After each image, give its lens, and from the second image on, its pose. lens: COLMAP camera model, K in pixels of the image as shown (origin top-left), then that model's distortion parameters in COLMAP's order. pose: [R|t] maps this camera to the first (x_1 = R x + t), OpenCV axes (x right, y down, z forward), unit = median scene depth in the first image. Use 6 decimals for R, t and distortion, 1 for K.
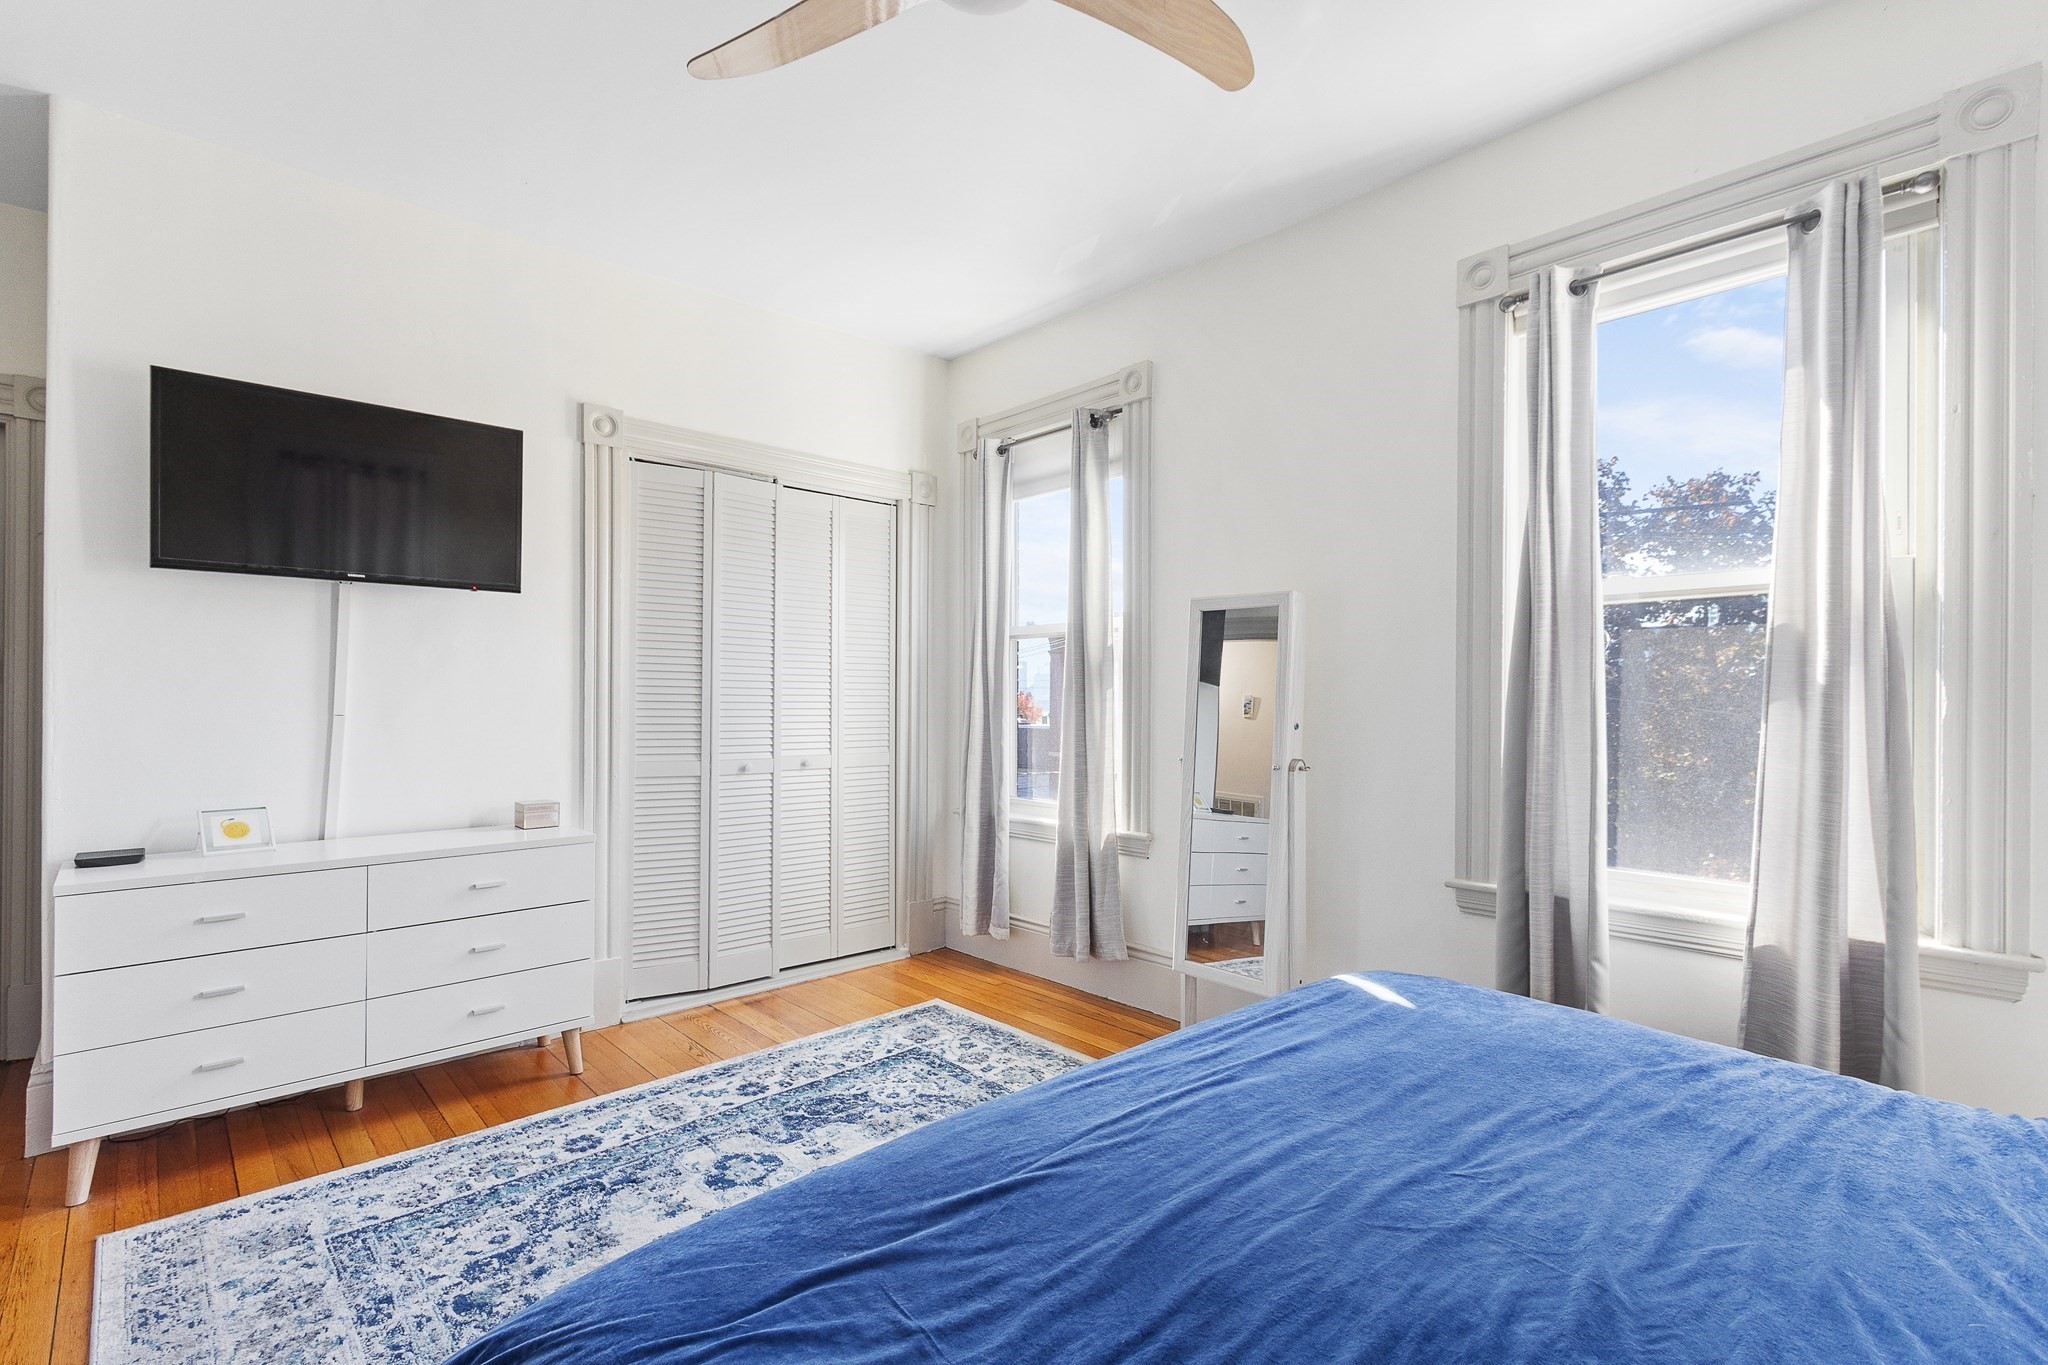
lens RADIAL K [[949.2, 0, 1011.0], [0, 949.2, 701.8], [0, 0, 1]] dist [0.004613, 0.000751]
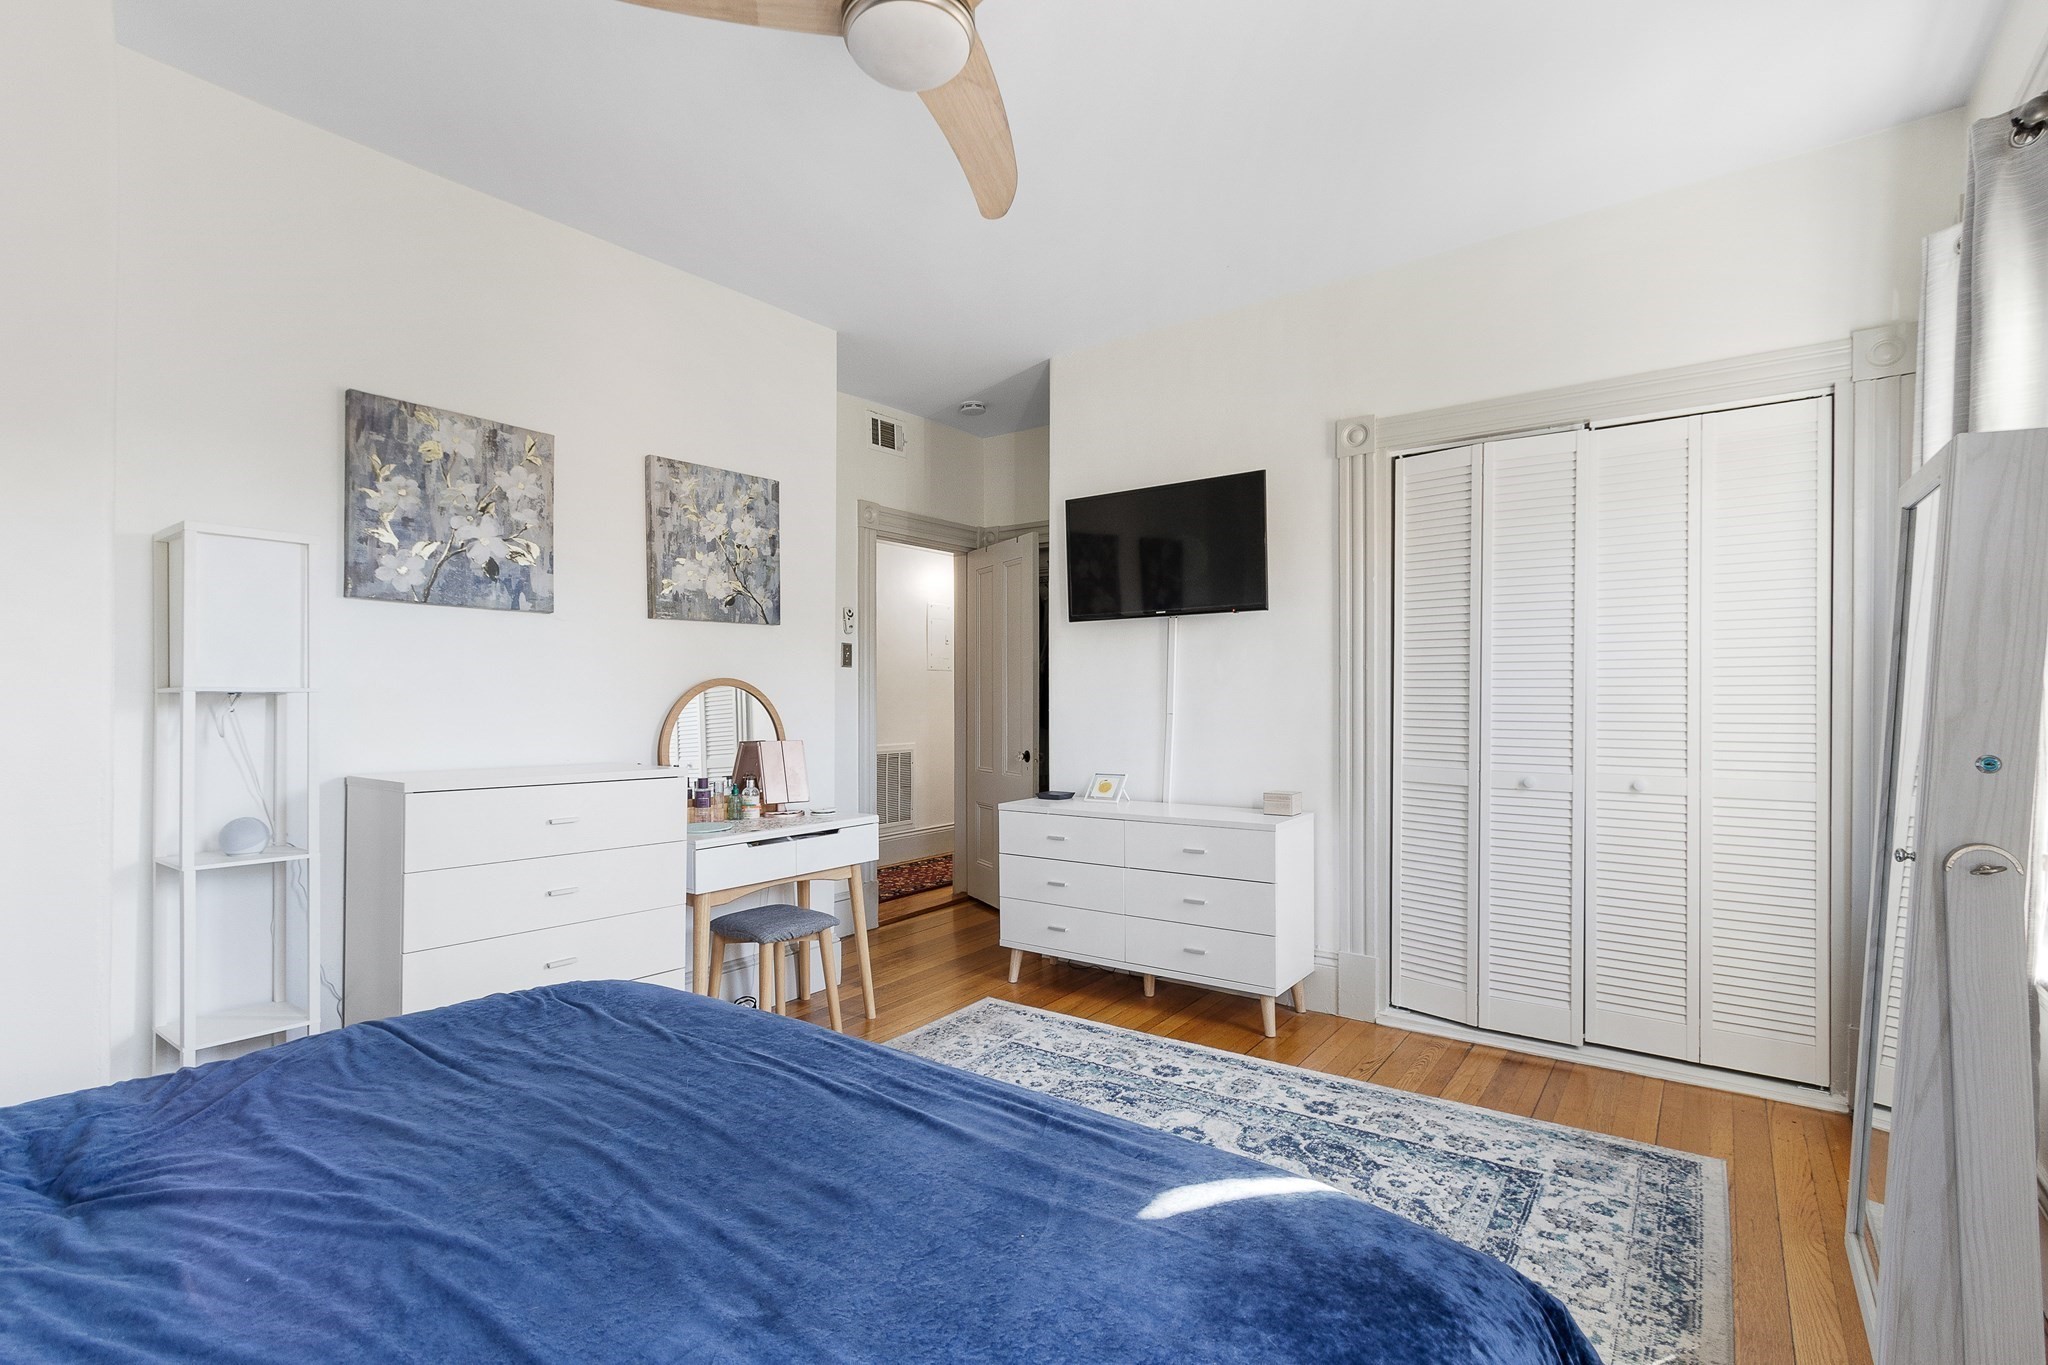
lens RADIAL K [[953.0, 0, 978.3], [0, 953.0, 711.7], [0, 0, 1]] dist [0.009020, -0.001660]
pose [[0.170813, 0.008251, -0.985269, 0.621564], [-0.001052, 0.999966, 0.008192, 0.000225], [0.985303, -0.000363, 0.170816, 0.499182]]
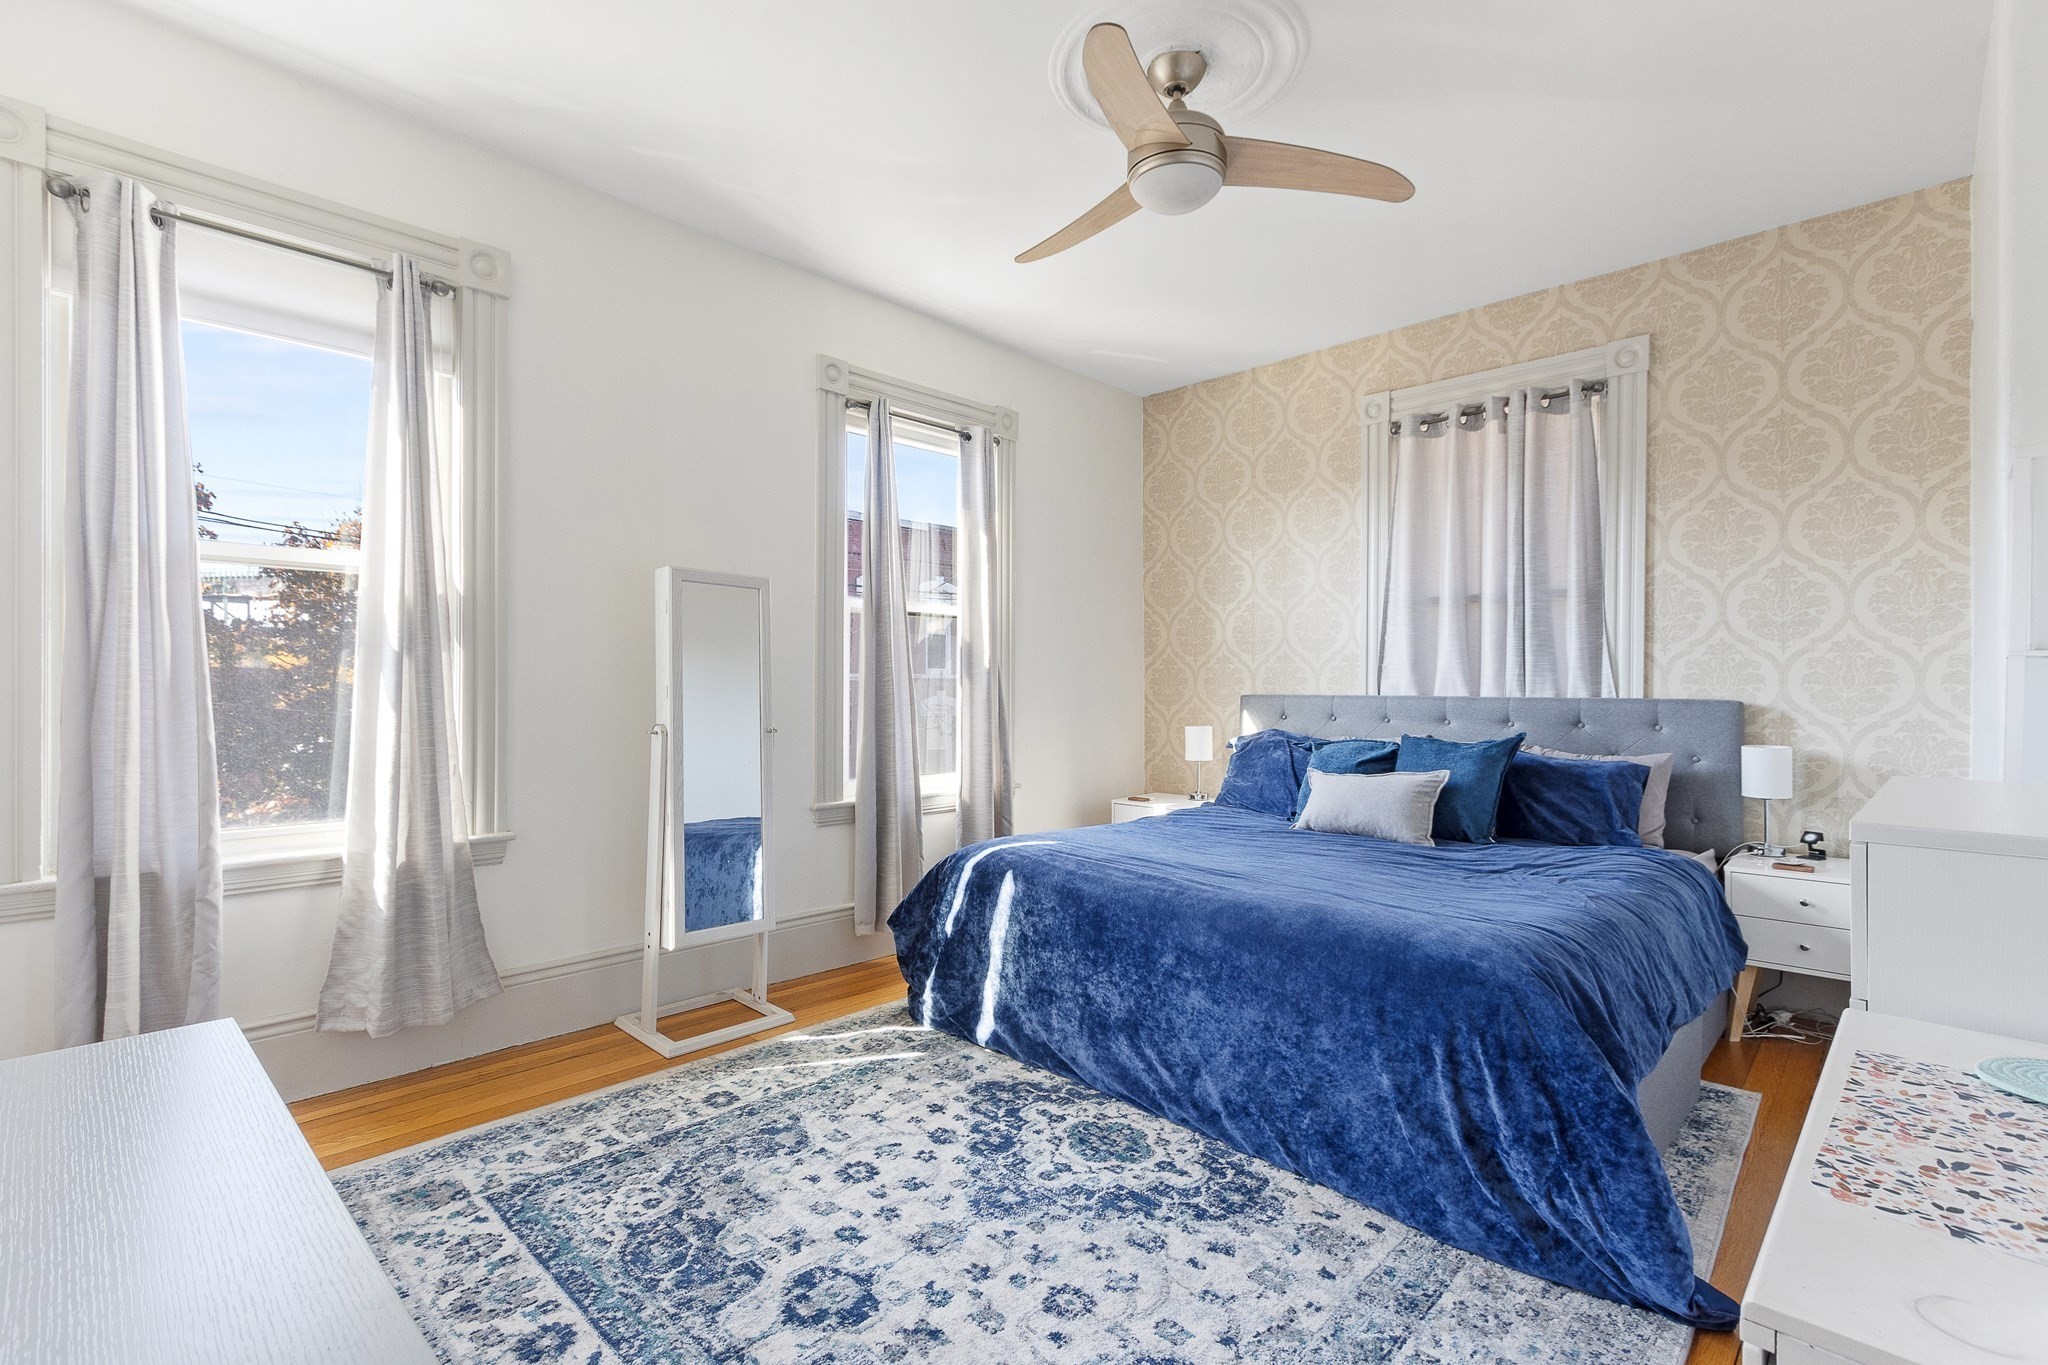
lens RADIAL K [[953.0, 0, 1013.2], [0, 953.0, 676.4], [0, 0, 1]] dist [0.009020, -0.001660]
pose [[-0.065752, 0.003573, 0.997830, -0.878369], [-0.005129, 0.999979, -0.003918, 0.007339], [-0.997823, -0.005376, -0.065732, 0.767150]]
